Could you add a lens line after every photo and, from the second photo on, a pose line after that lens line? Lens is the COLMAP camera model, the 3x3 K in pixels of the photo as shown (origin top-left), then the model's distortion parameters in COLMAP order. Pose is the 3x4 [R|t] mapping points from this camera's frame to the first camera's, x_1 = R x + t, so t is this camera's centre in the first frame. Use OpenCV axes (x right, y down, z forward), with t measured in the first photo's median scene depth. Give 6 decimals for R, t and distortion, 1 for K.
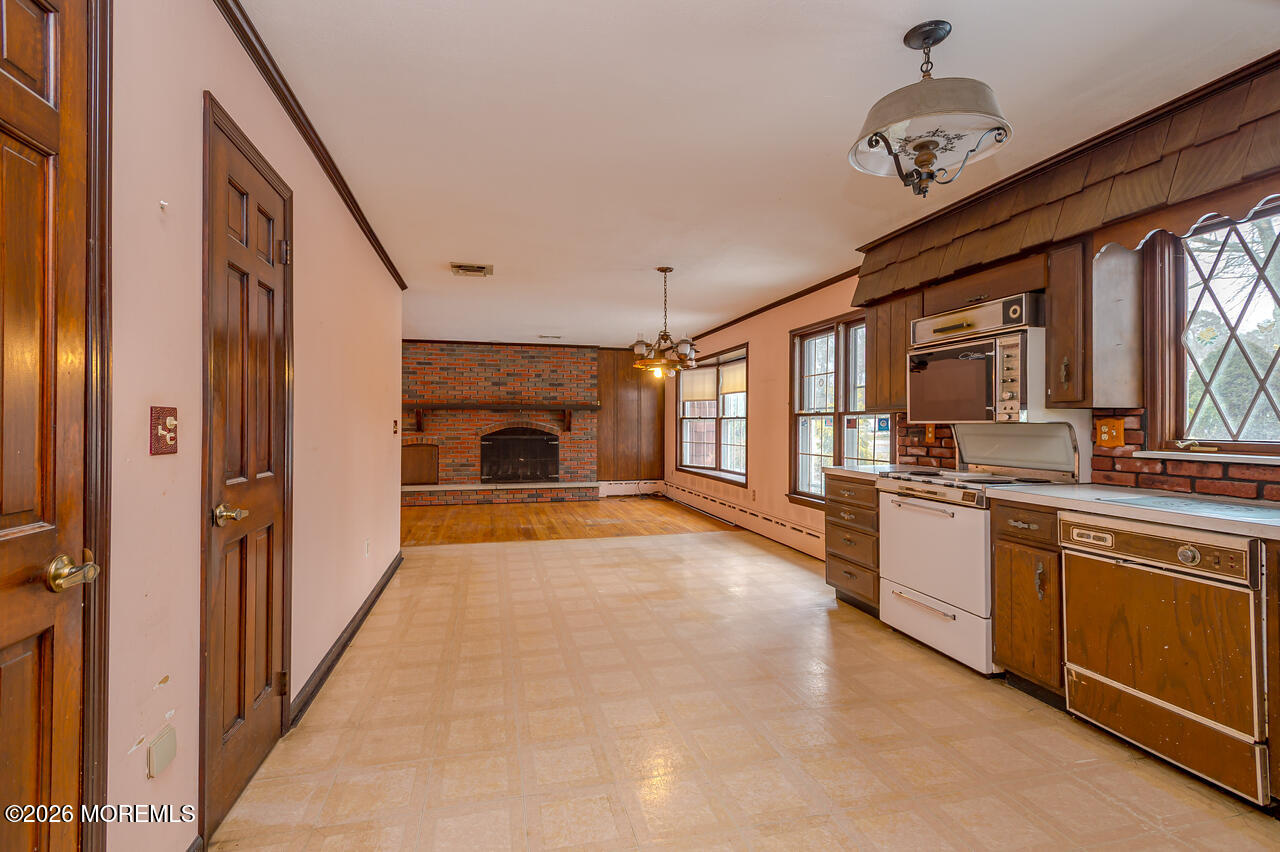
lens RADIAL K [[593.3, 0, 635.1], [0, 593.3, 423.8], [0, 0, 1]] dist [0.016371, -0.004392]
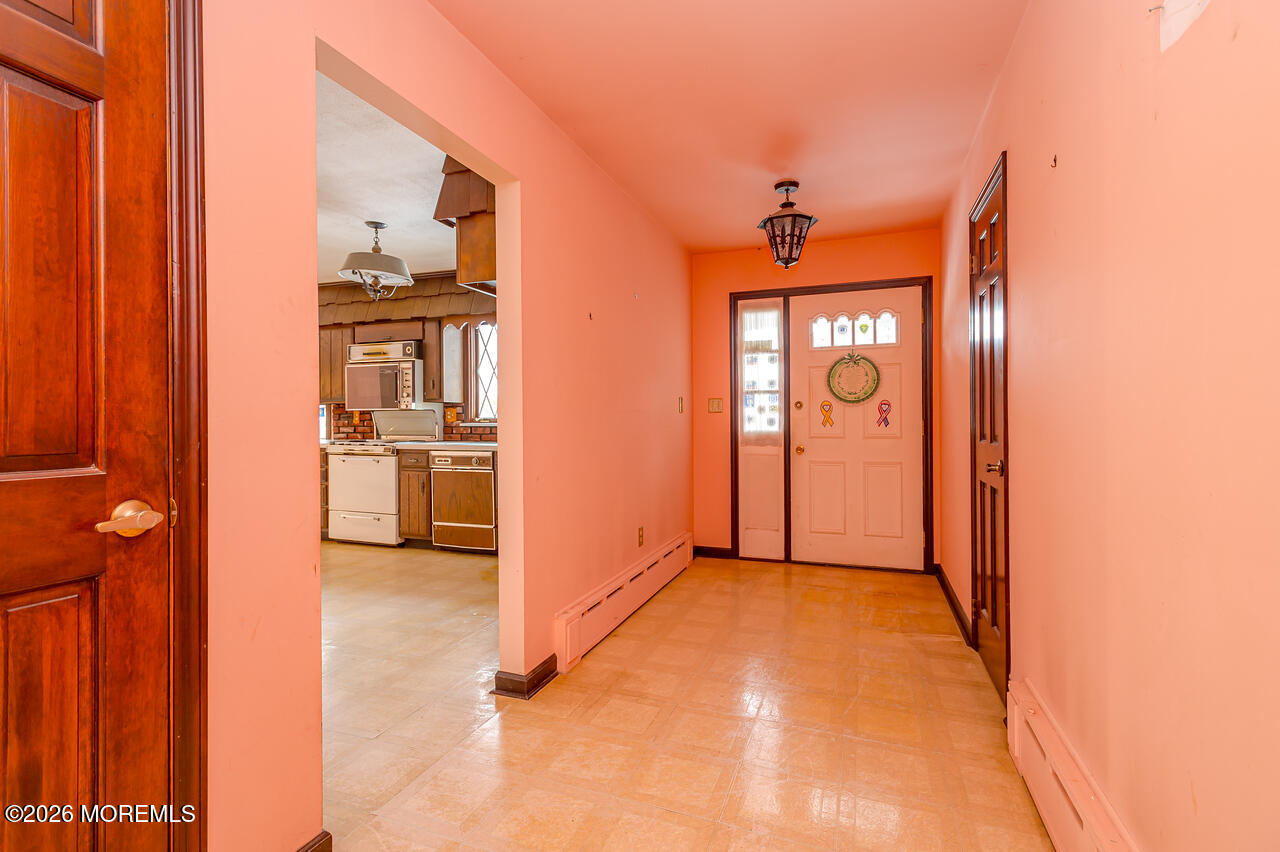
lens RADIAL K [[593.3, 0, 641.2], [0, 593.3, 418.9], [0, 0, 1]] dist [0.016371, -0.004392]
pose [[0.565903, -0.000952, 0.824471, -0.499606], [0.002444, 0.999997, -0.000523, 0.031424], [-0.824468, 0.002311, 0.565904, -0.668564]]
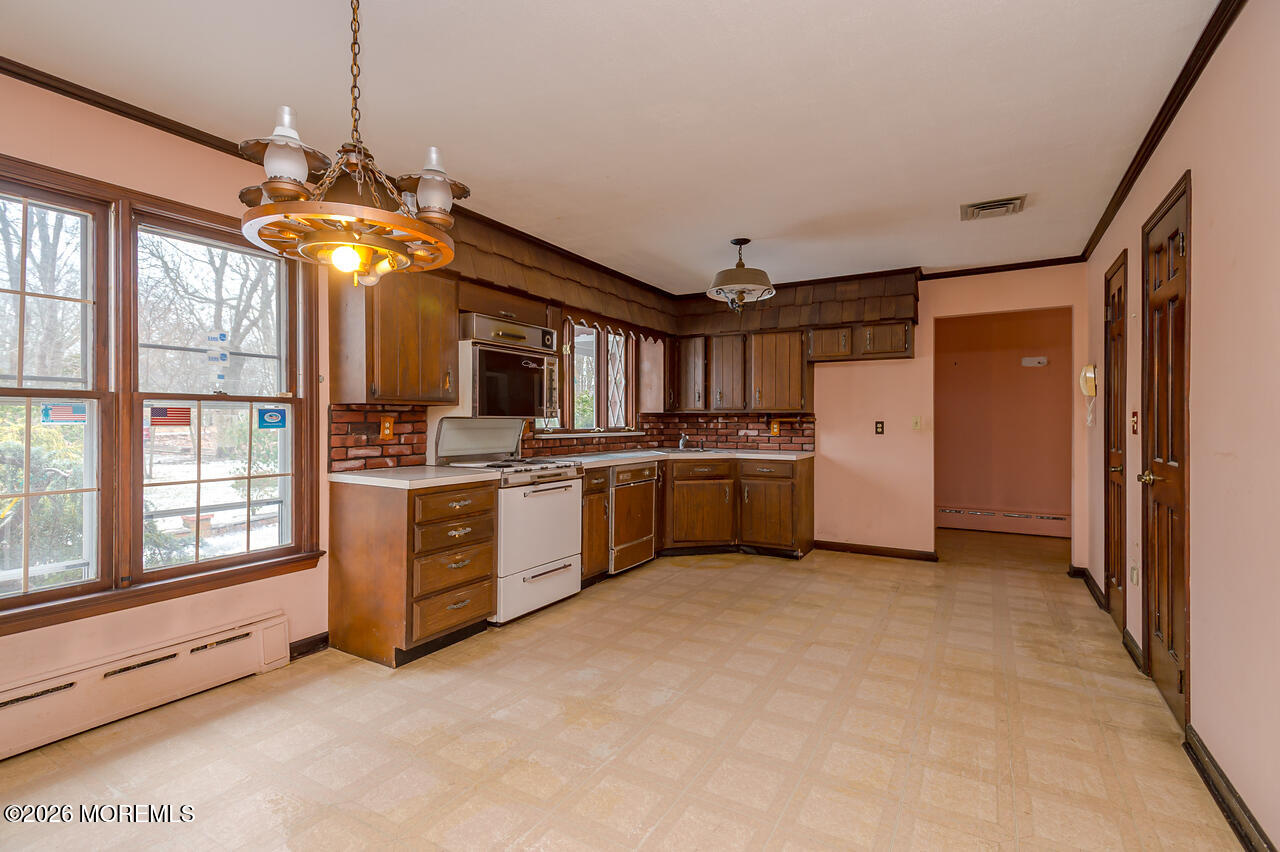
lens RADIAL K [[593.3, 0, 639.6], [0, 593.3, 422.0], [0, 0, 1]] dist [0.016371, -0.004392]
pose [[-0.717763, -0.003109, 0.696281, -0.518694], [-0.002473, 0.999995, 0.001916, 0.003967], [-0.696283, -0.000347, -0.717767, 1.917086]]
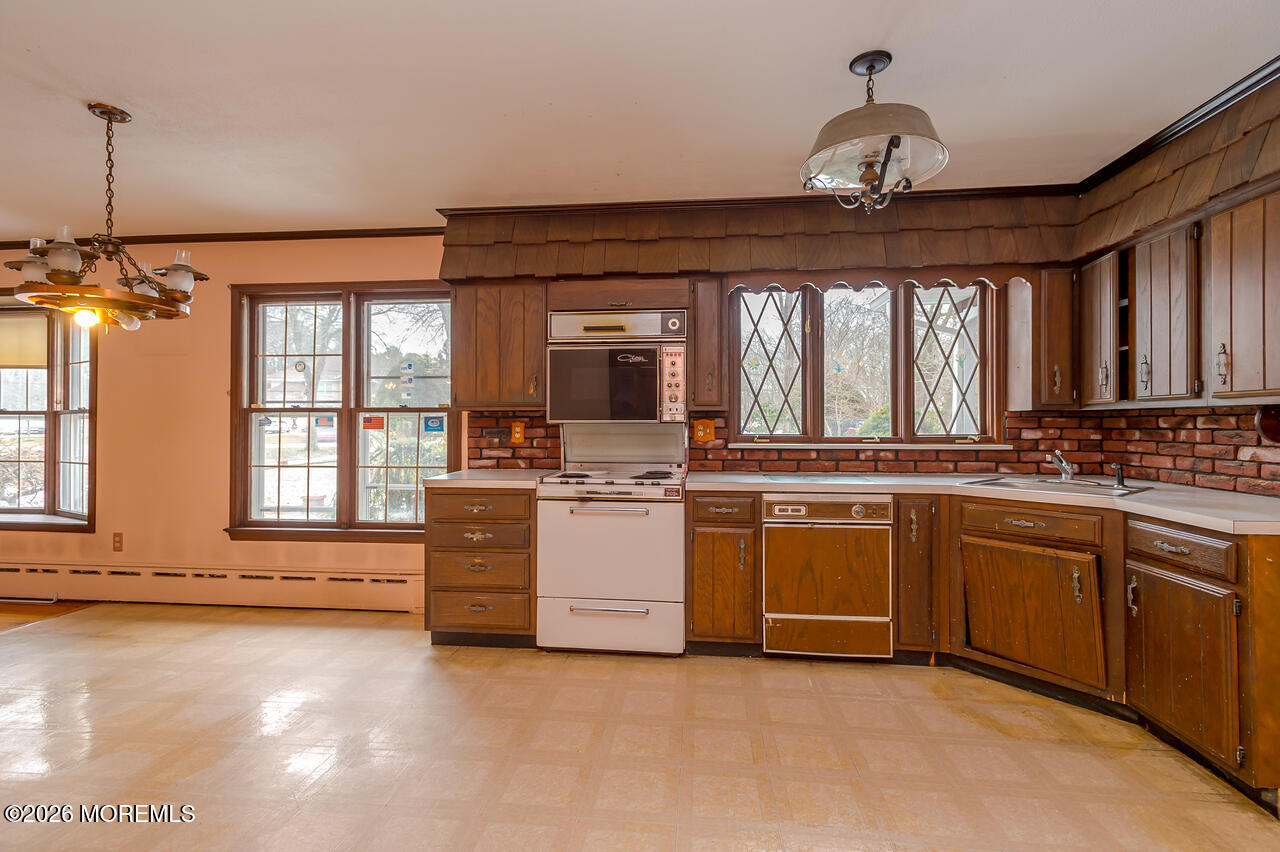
lens RADIAL K [[593.3, 0, 640.5], [0, 593.3, 422.9], [0, 0, 1]] dist [0.016371, -0.004392]
pose [[0.341978, 0.001271, 0.939707, -0.454247], [-0.000207, 0.999999, -0.001278, 0.000690], [-0.939708, 0.000243, 0.341978, 0.694983]]
